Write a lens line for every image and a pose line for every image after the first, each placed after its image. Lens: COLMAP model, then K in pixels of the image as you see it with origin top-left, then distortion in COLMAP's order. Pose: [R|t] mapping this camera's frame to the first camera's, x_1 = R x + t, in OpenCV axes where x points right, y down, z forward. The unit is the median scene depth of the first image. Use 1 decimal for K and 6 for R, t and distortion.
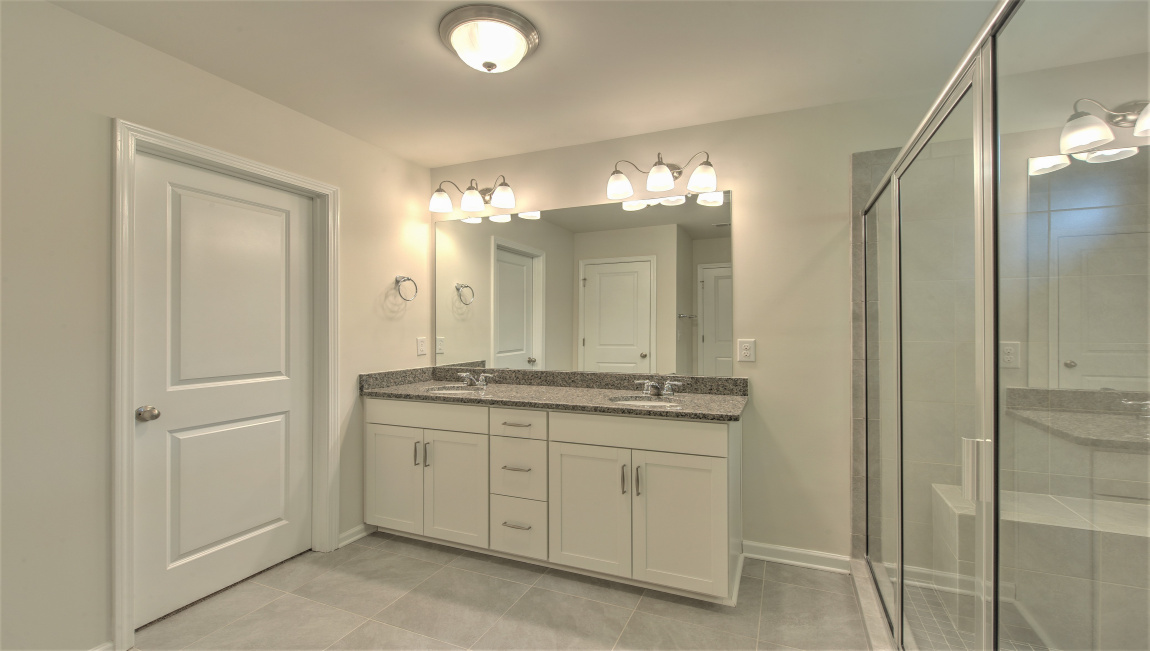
lens RADIAL K [[497.7, 0, 575.2], [0, 497.7, 326.2], [0, 0, 1]] dist [0.012801, 0.000144]
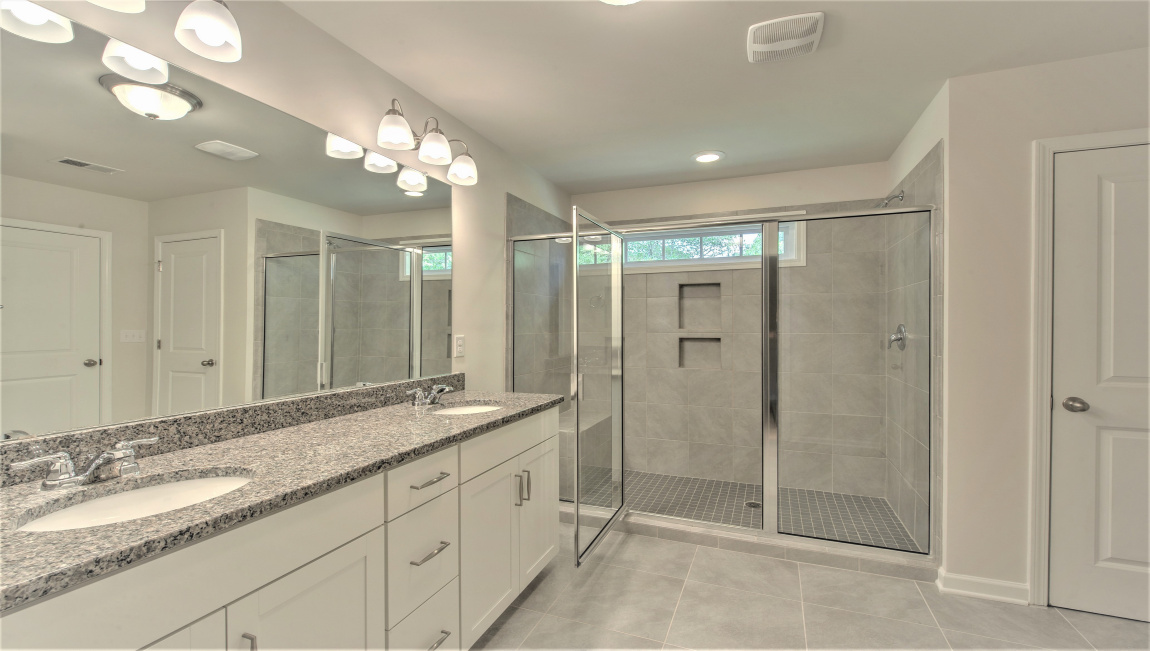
lens RADIAL K [[497.7, 0, 575.0], [0, 497.7, 325.6], [0, 0, 1]] dist [0.012801, 0.000144]
pose [[-0.019674, -0.001250, 0.999806, -0.616972], [-0.004024, 0.999991, 0.001171, 0.003189], [-0.999798, -0.004000, -0.019679, 0.695042]]
